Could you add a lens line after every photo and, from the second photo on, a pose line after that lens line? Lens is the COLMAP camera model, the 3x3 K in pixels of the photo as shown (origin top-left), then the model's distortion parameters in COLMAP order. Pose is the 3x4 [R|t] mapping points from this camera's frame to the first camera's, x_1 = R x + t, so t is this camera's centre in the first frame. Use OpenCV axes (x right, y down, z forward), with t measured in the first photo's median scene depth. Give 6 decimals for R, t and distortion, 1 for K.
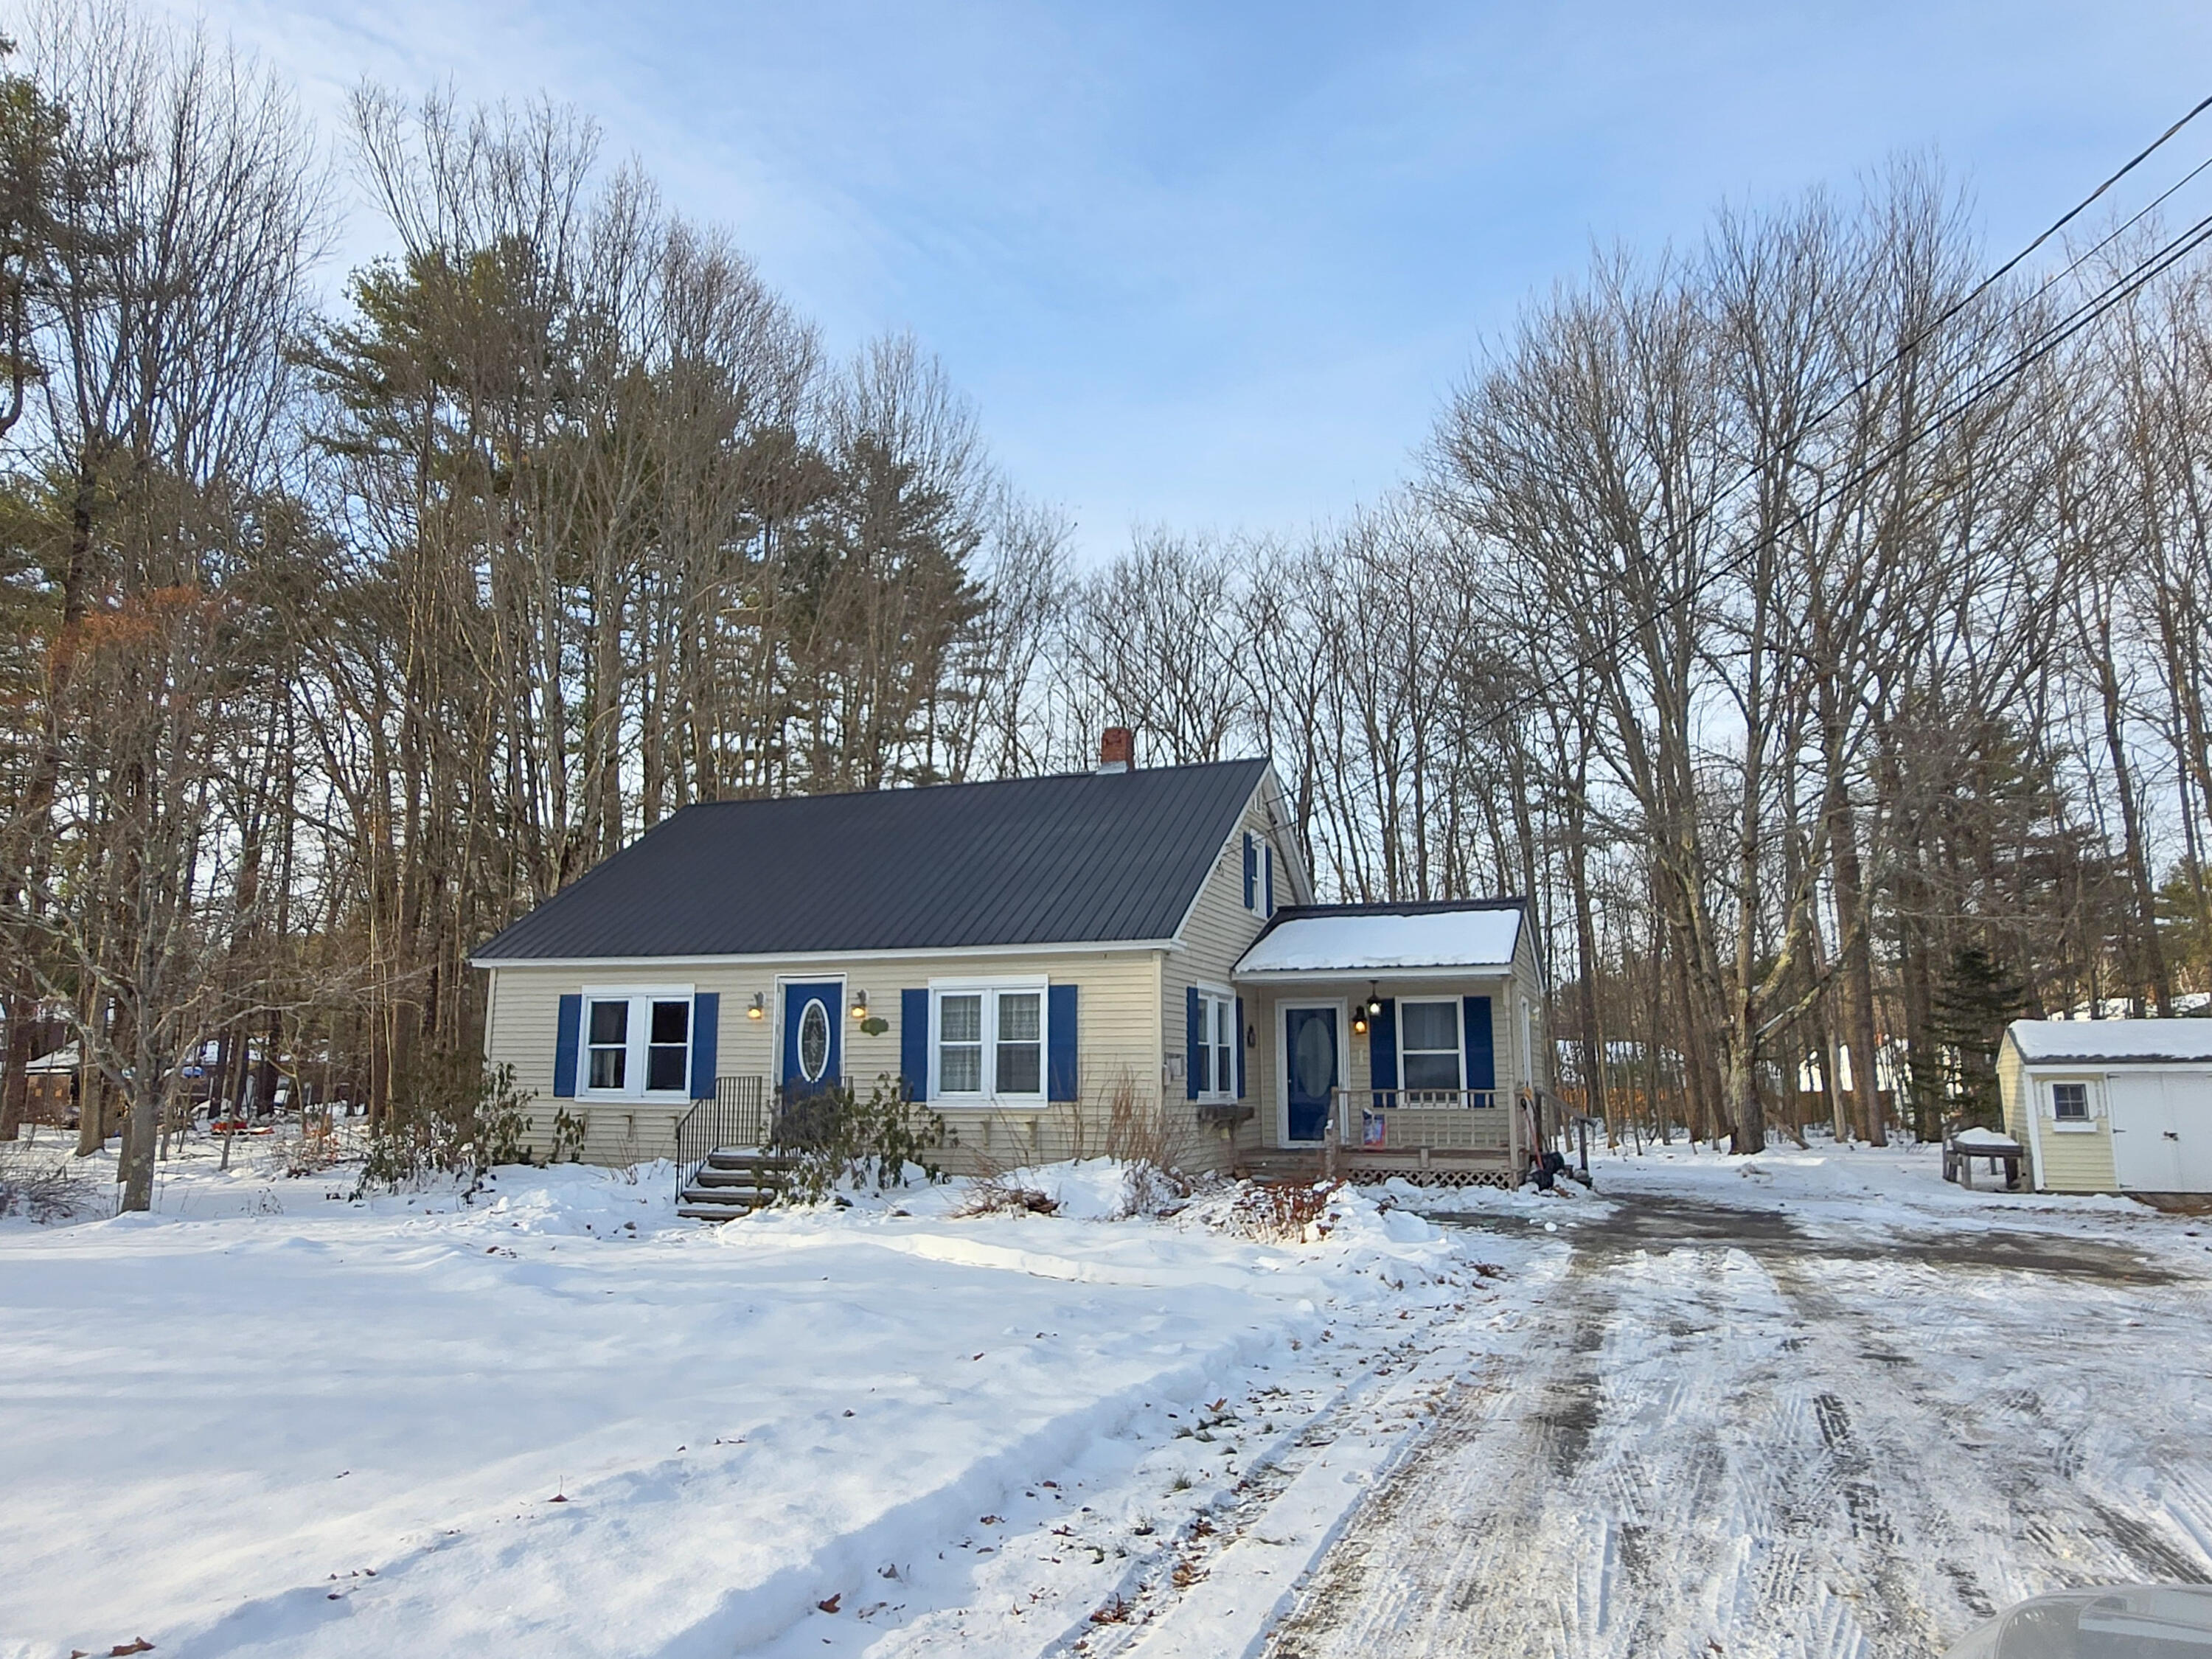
lens RADIAL K [[1494.8, 0, 1106.0], [0, 1494.8, 829.5], [0, 0, 1]] dist [-0.008065, 0.003333]
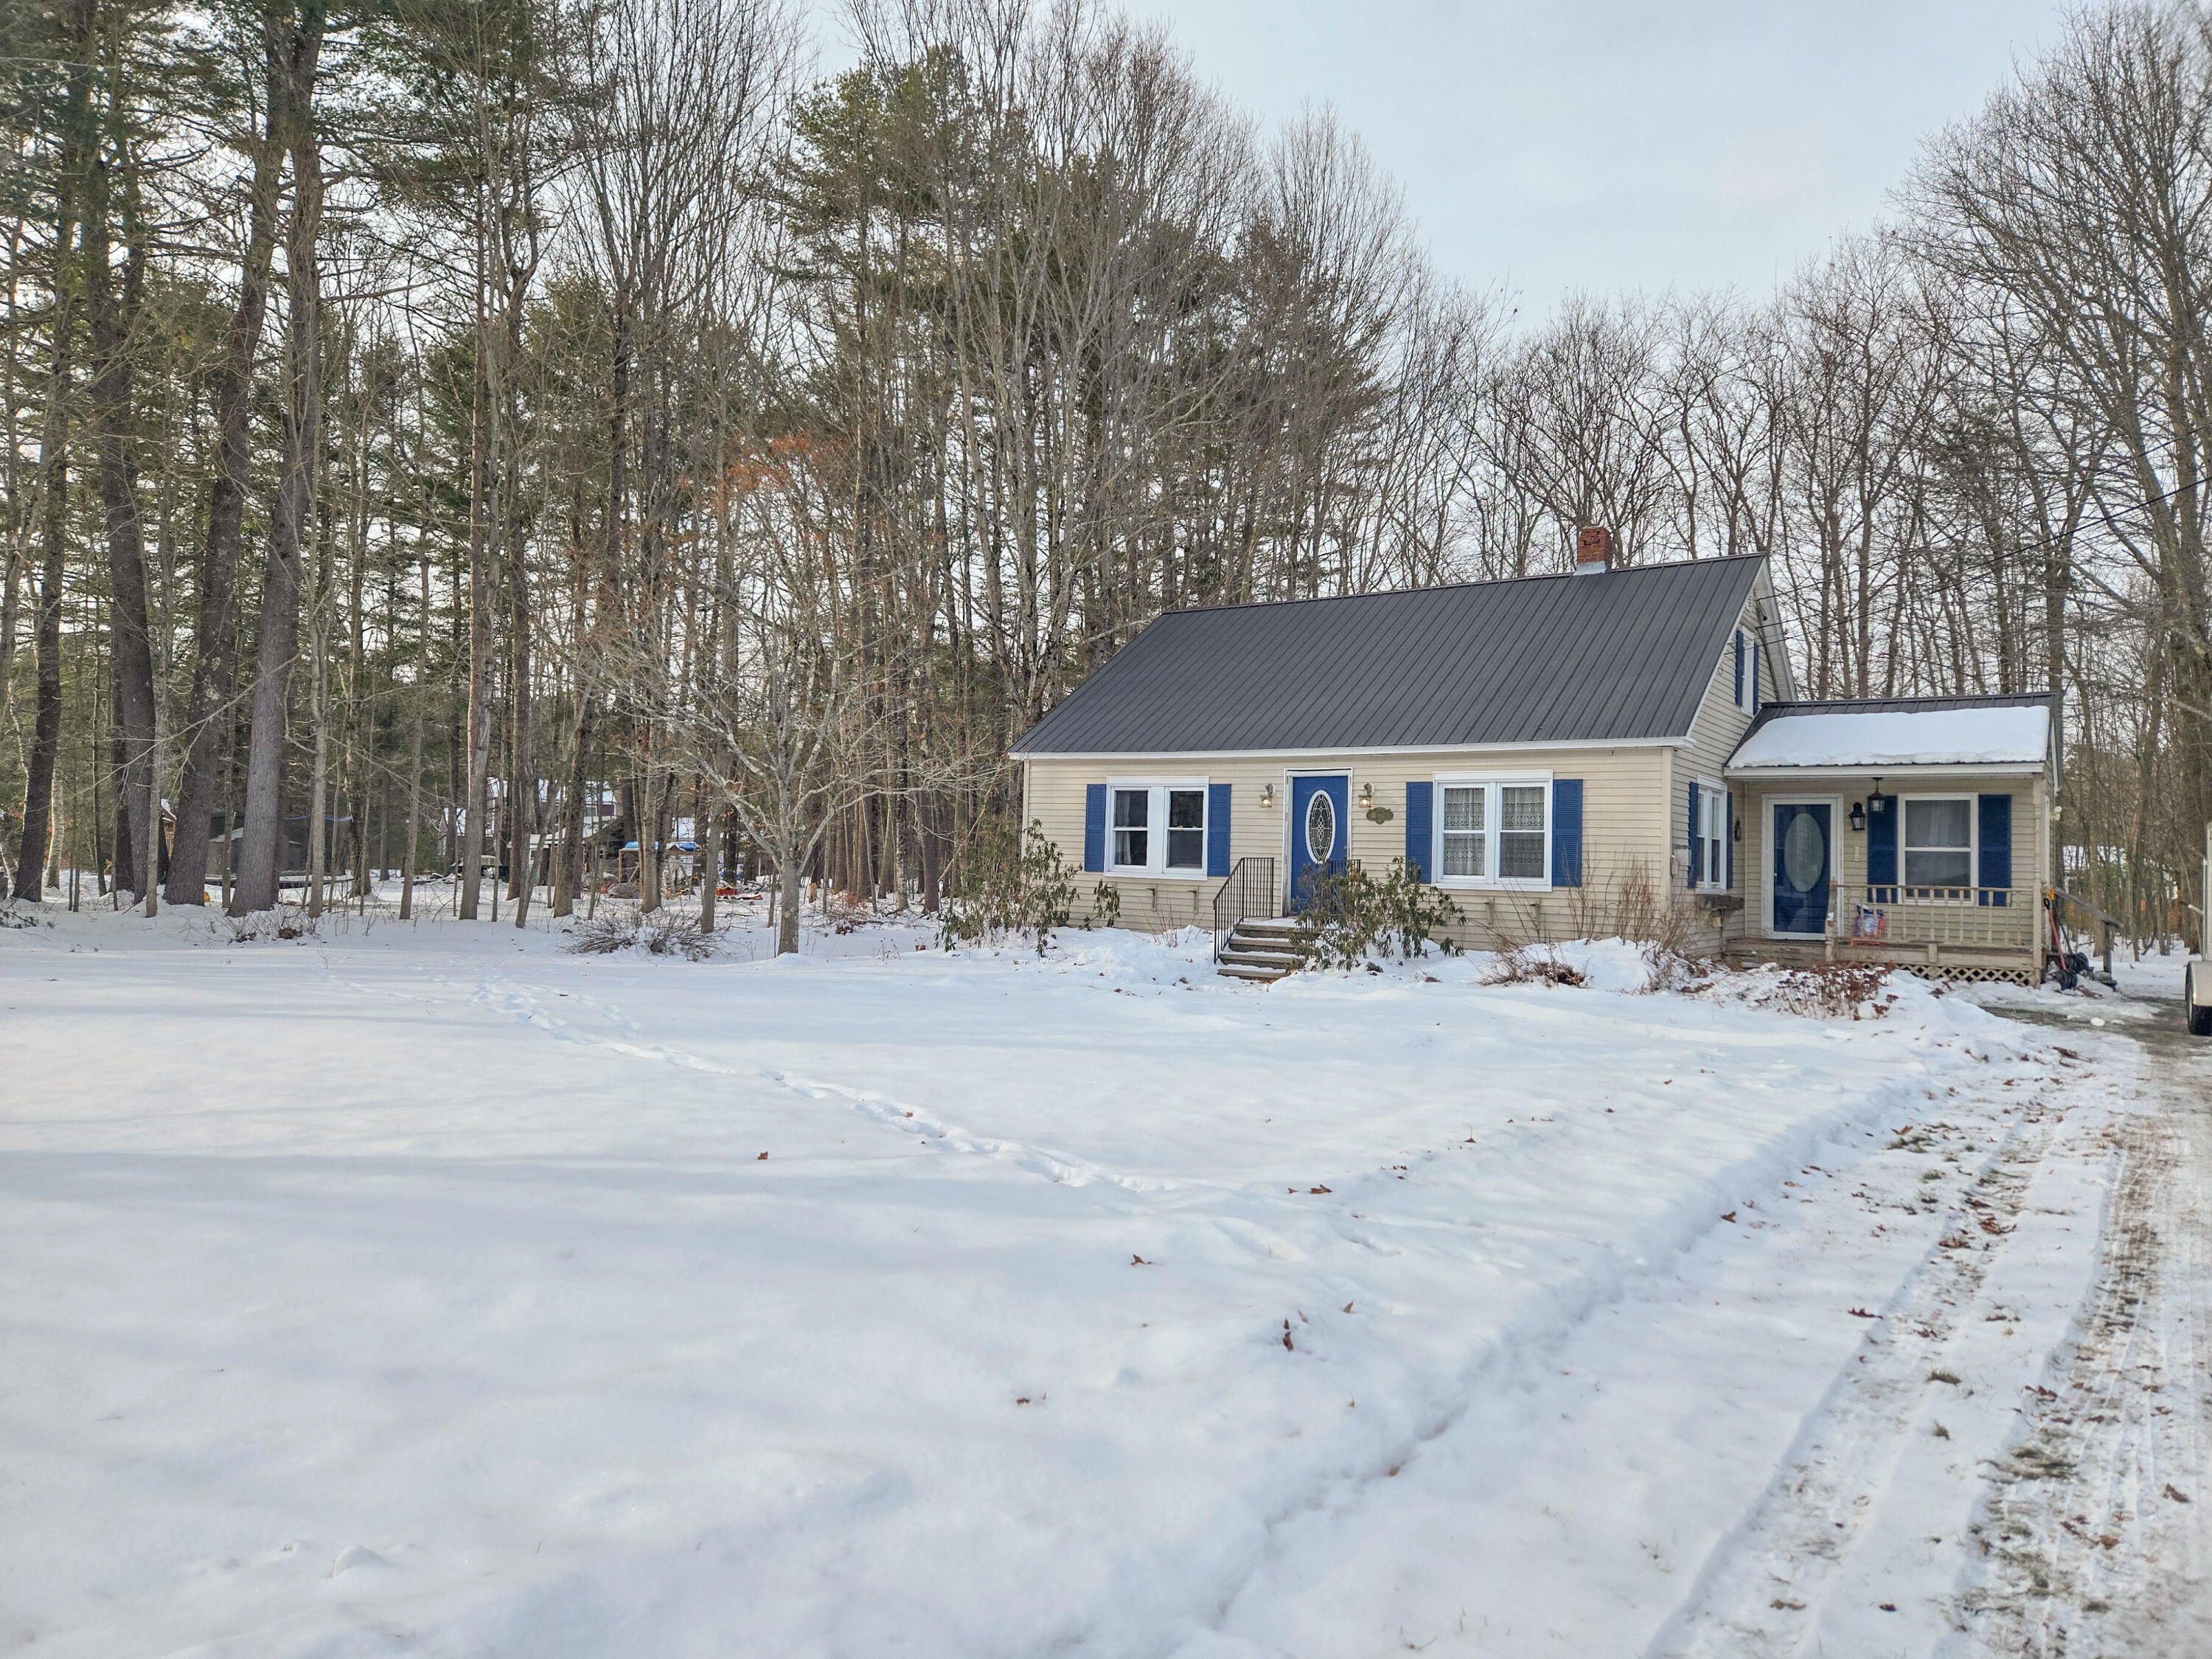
lens RADIAL K [[1492.1, 0, 1068.5], [0, 1492.1, 822.5], [0, 0, 1]] dist [0.069959, -0.053573]
pose [[0.970829, 0.016726, -0.239188, -0.110397], [0.015601, 0.991043, 0.132627, -0.012478], [0.239264, -0.132489, 0.961873, -0.115511]]
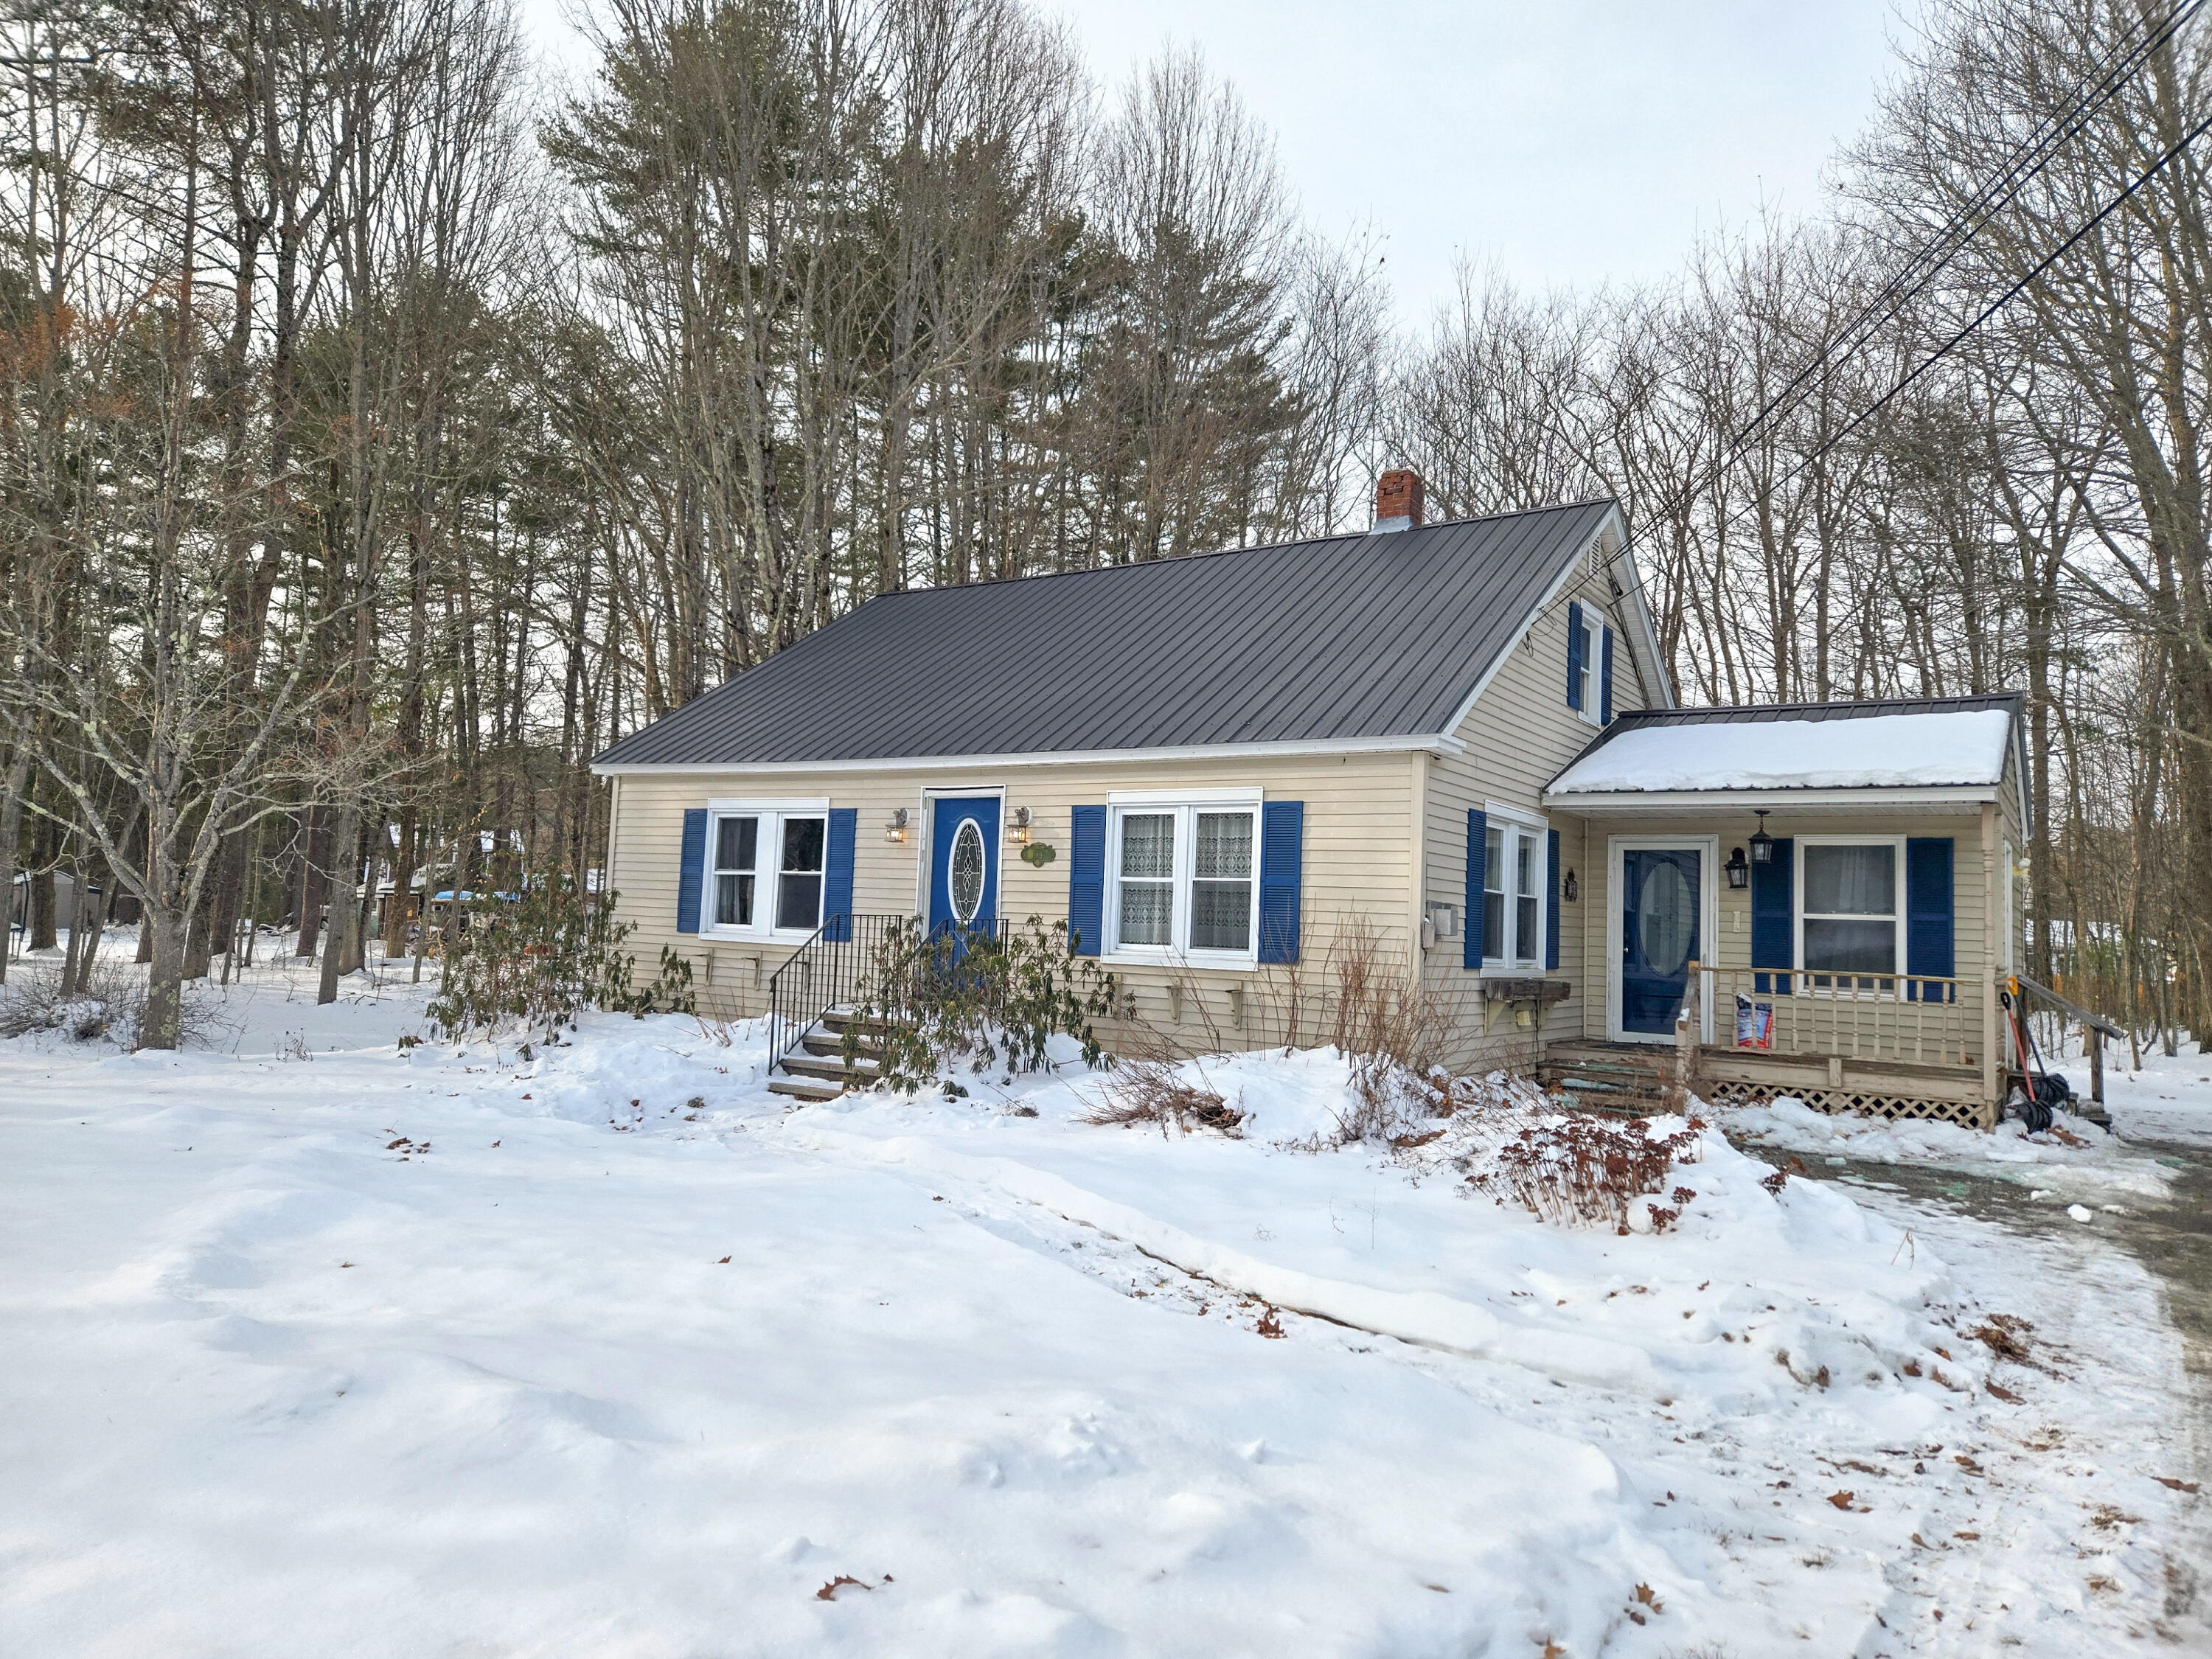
lens RADIAL K [[1454.2, 0, 1106.0], [0, 1454.2, 829.5], [0, 0, 1]] dist [0.076109, -0.064068]
pose [[0.972431, 0.021797, -0.232168, 0.046499], [0.000329, 0.995493, 0.094837, 0.048789], [0.233189, -0.092299, 0.968041, 0.292556]]
